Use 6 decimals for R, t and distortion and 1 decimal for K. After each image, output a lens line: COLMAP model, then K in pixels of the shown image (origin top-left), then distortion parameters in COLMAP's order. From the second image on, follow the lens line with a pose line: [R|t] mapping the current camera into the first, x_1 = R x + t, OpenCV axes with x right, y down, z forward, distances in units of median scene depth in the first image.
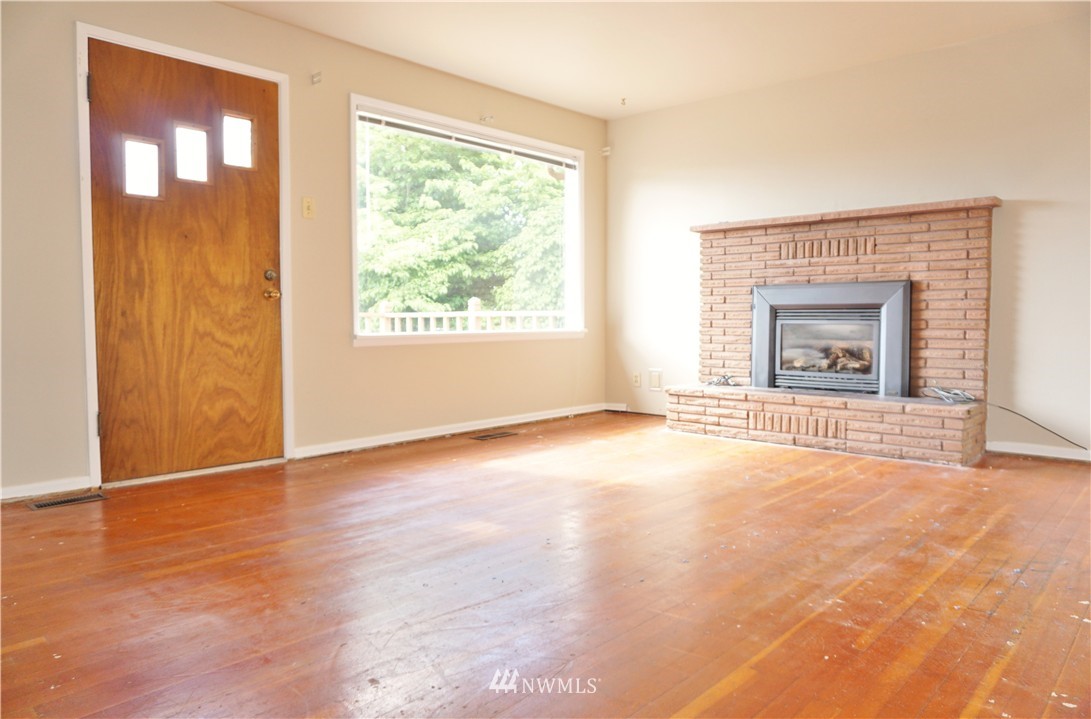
lens RADIAL K [[740.9, 0, 544.3], [0, 740.9, 358.4], [0, 0, 1]] dist [-0.044588, 0.011184]
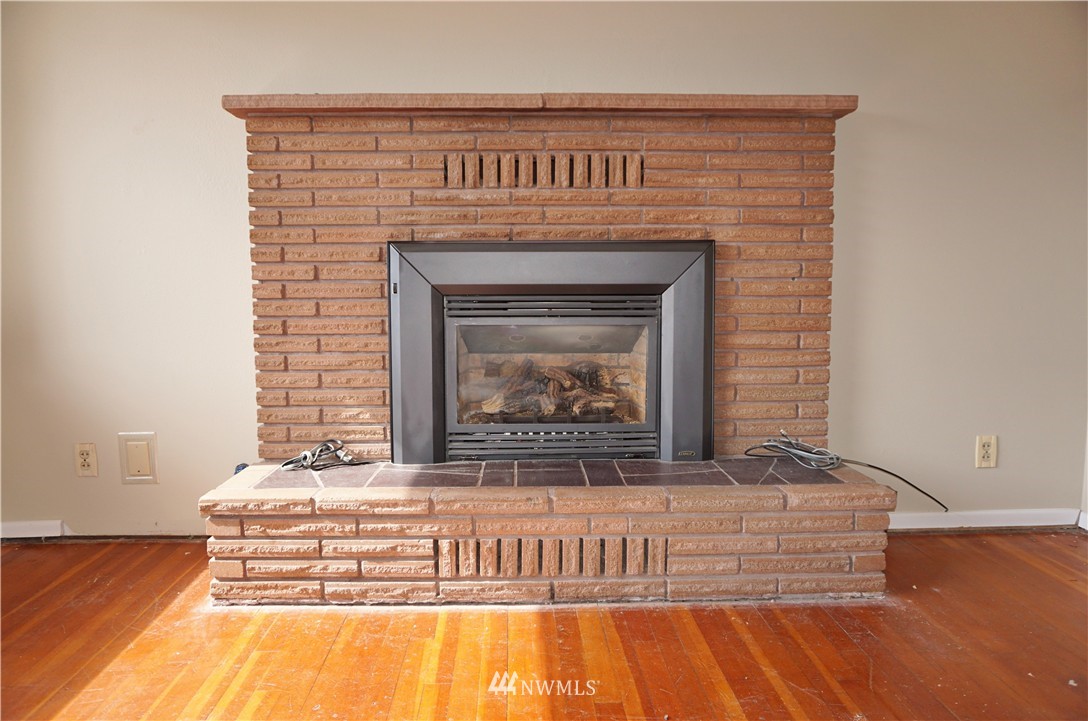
lens RADIAL K [[738.9, 0, 545.6], [0, 738.9, 360.1], [0, 0, 1]] dist [-0.044588, 0.011184]
pose [[0.712261, -0.069722, 0.698443, 0.032688], [0.041246, 0.997492, 0.057512, -0.051336], [-0.700701, -0.012155, 0.713351, 0.644370]]
